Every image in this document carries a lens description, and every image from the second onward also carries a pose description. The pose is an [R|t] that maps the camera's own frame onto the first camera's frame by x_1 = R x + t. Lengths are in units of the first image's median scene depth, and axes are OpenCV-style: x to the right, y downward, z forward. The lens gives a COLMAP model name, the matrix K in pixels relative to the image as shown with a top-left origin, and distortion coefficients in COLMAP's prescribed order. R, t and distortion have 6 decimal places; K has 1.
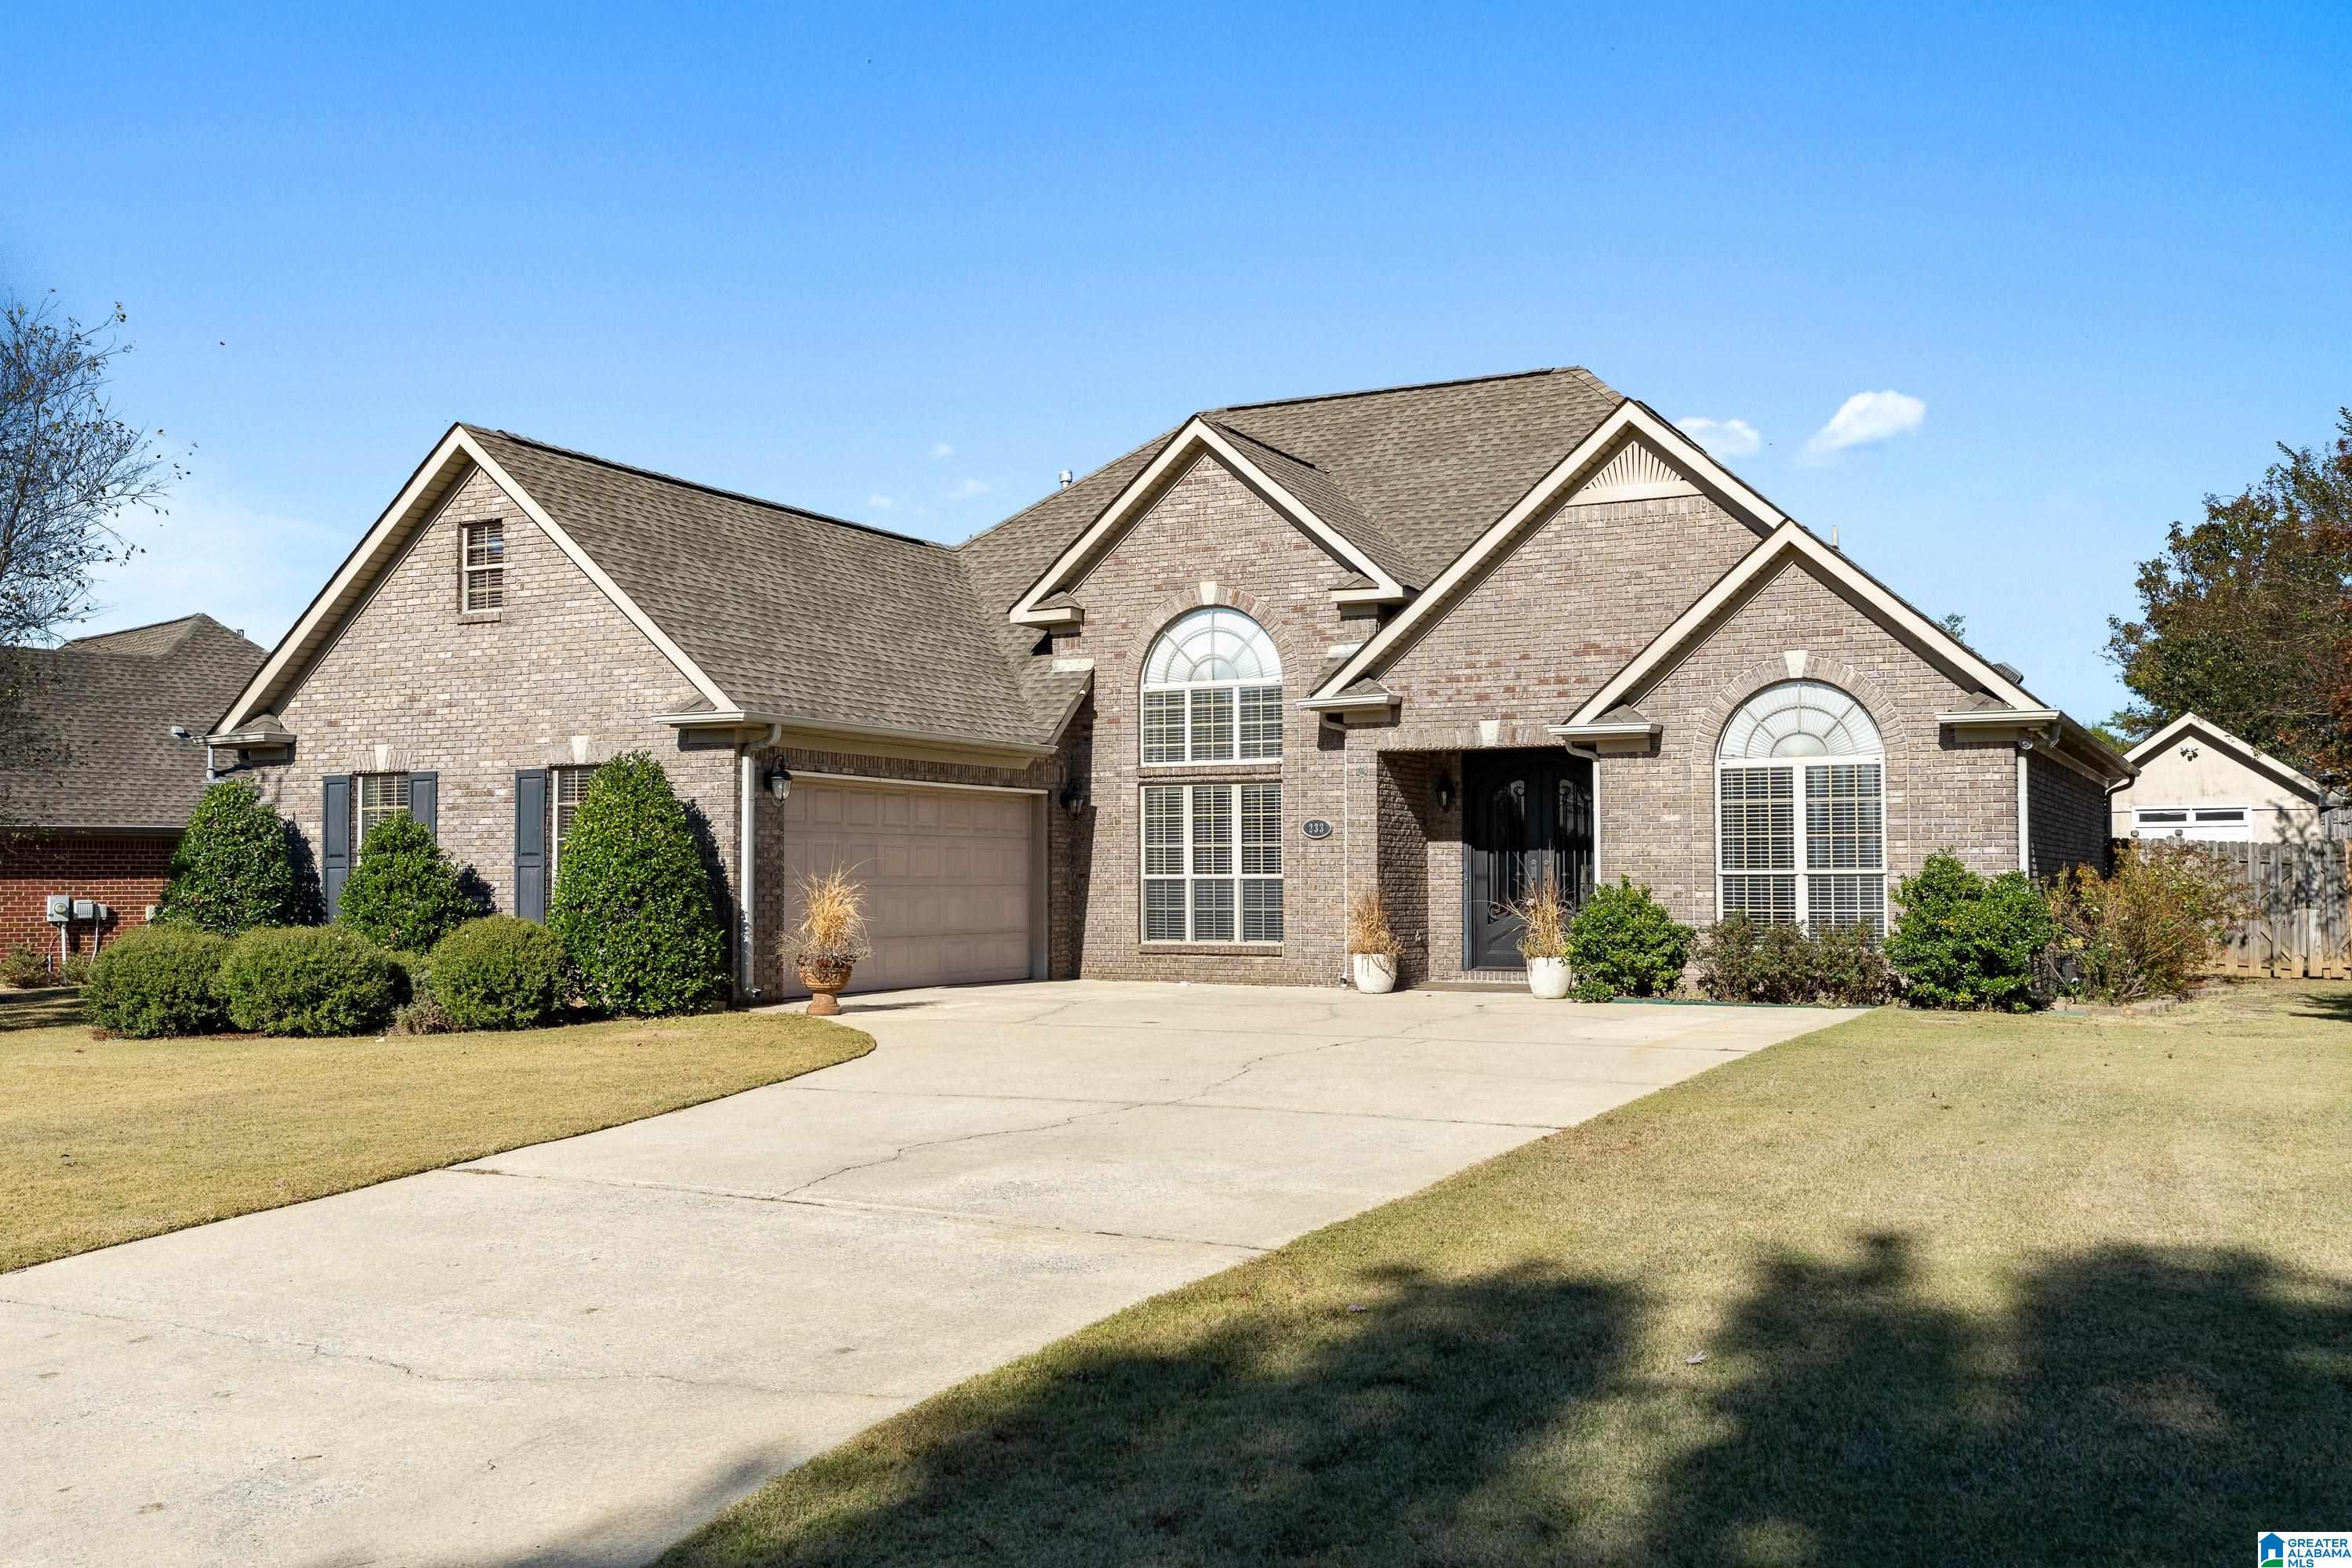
lens RADIAL K [[2148.0, 0, 1176.0], [0, 2148.0, 784.0], [0, 0, 1]] dist [-0.007089, -0.001118]
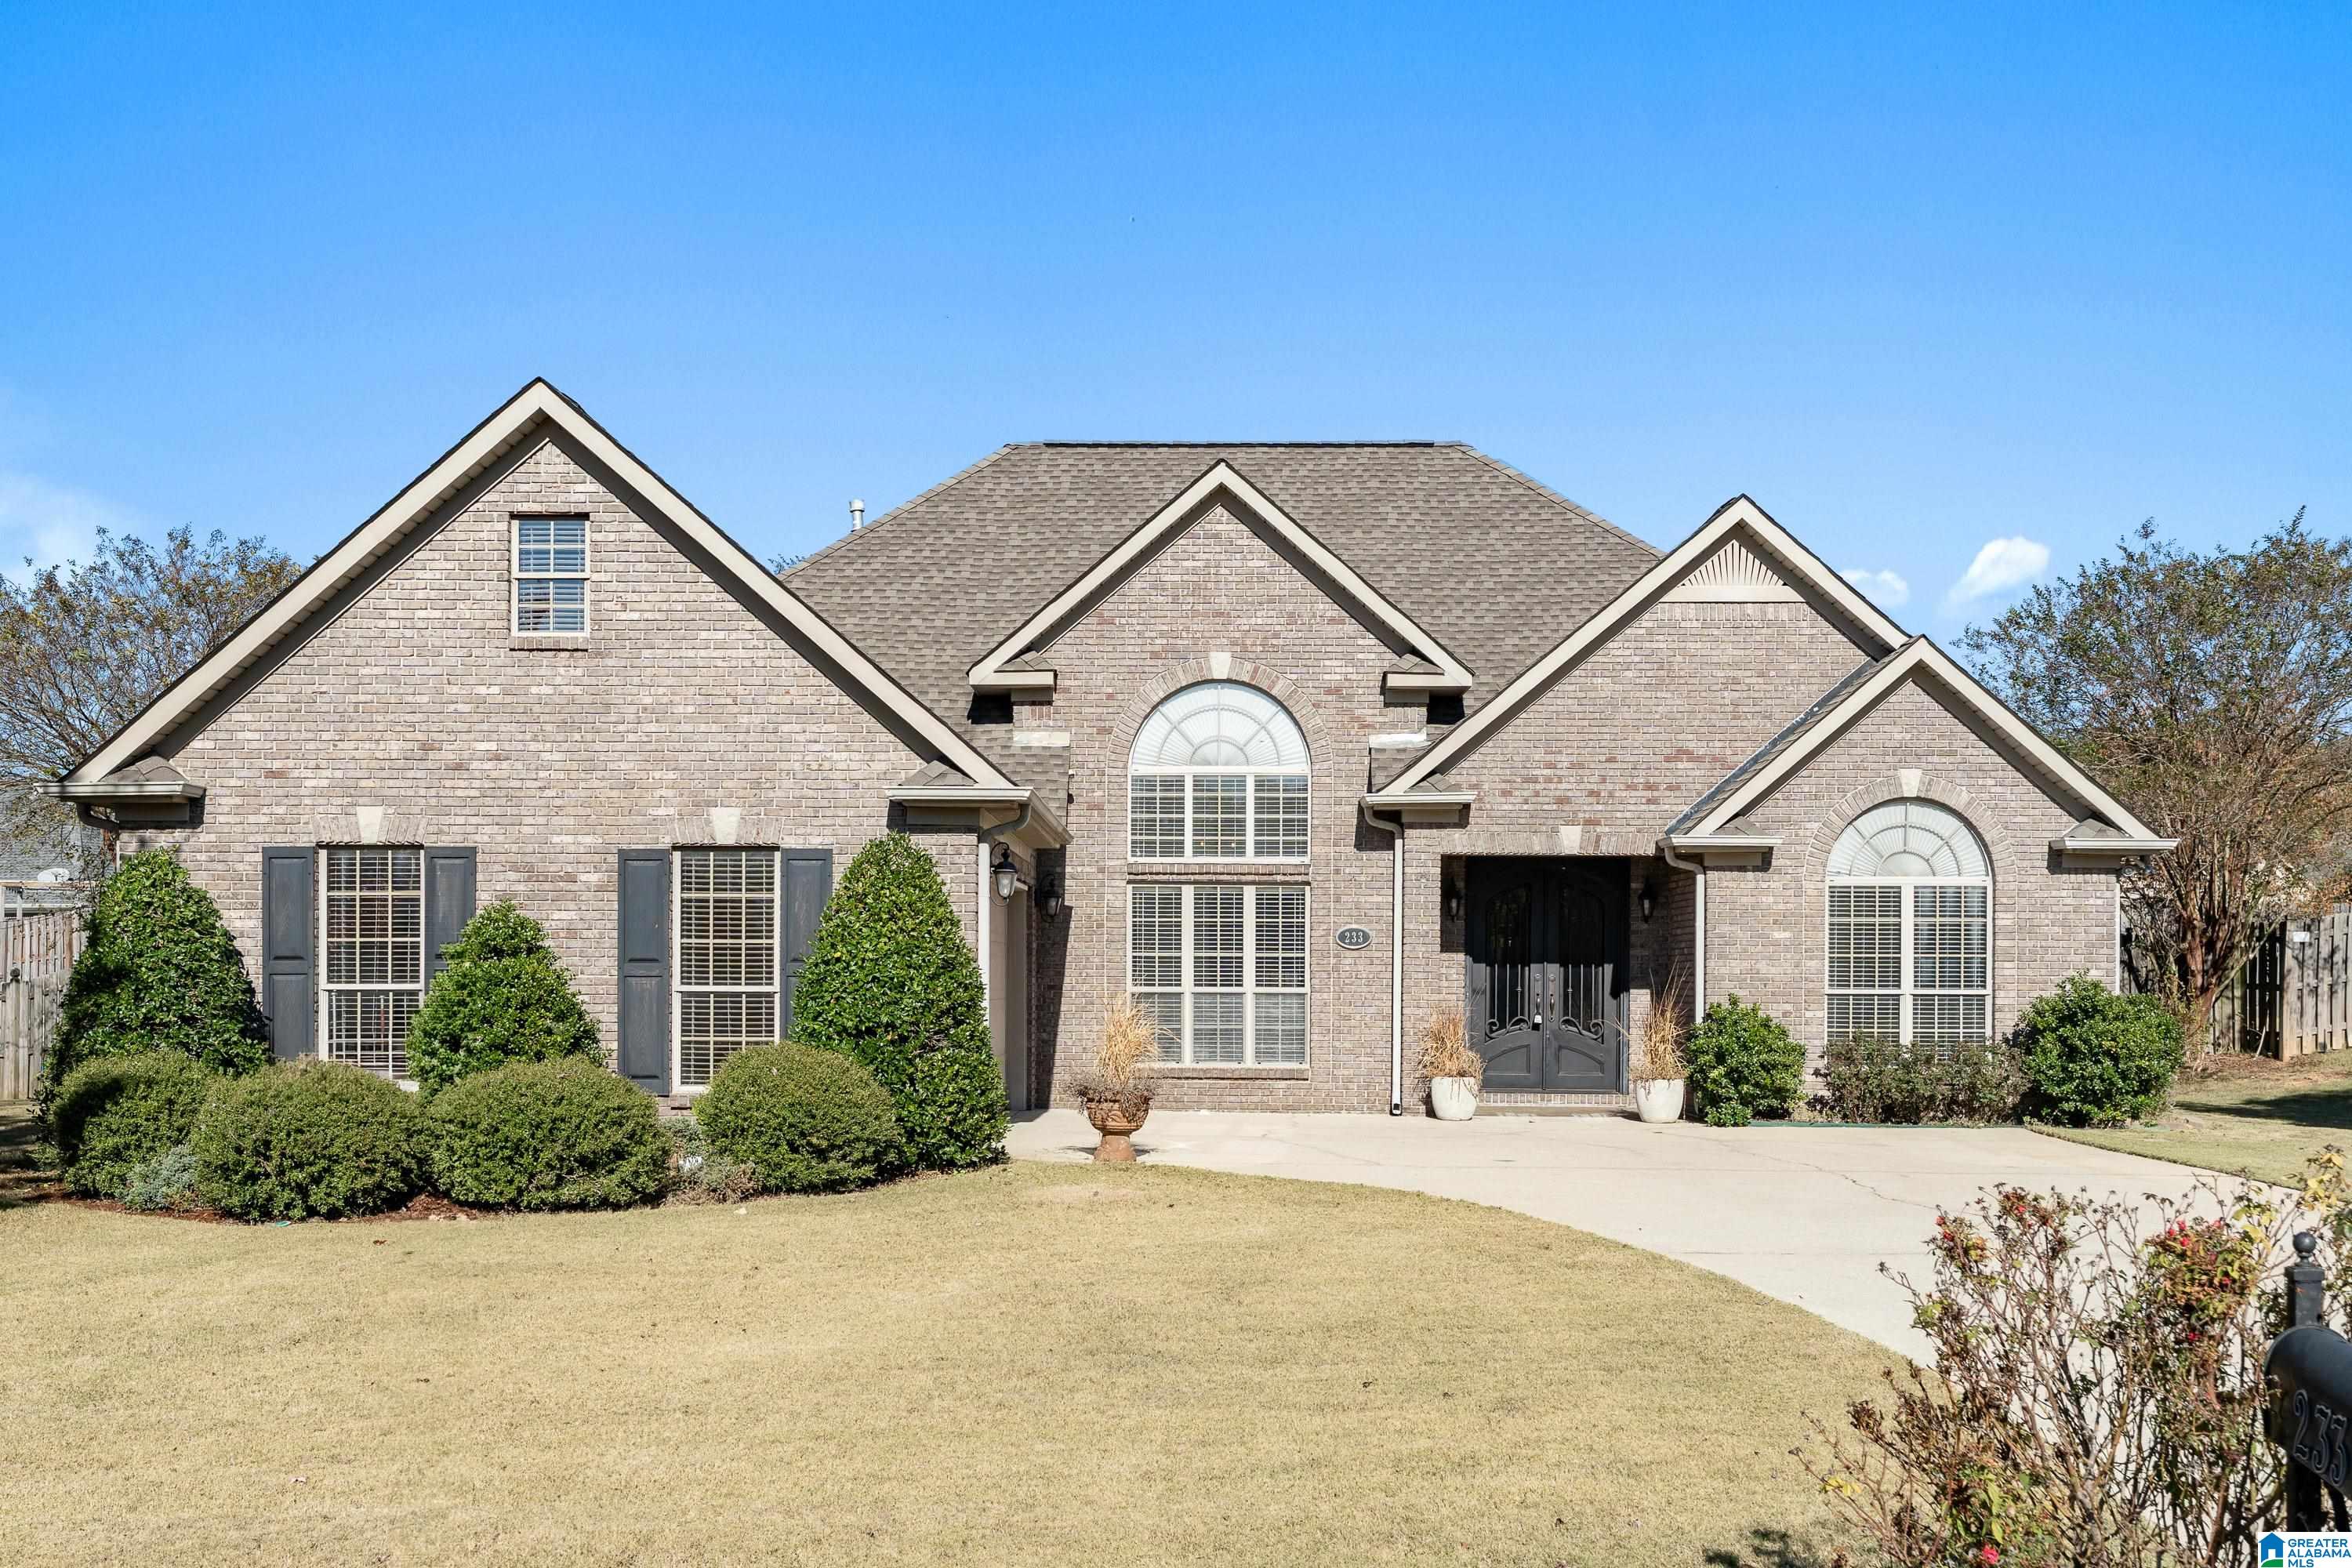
lens RADIAL K [[2396.9, 0, 1176.0], [0, 2396.9, 972.9], [0, 0, 1]] dist [-0.004311, -0.005084]
pose [[0.895926, 0.008356, 0.444125, -0.474751], [-0.027609, 0.998938, 0.036899, 0.000523], [-0.443345, -0.045321, 0.895205, 0.143113]]
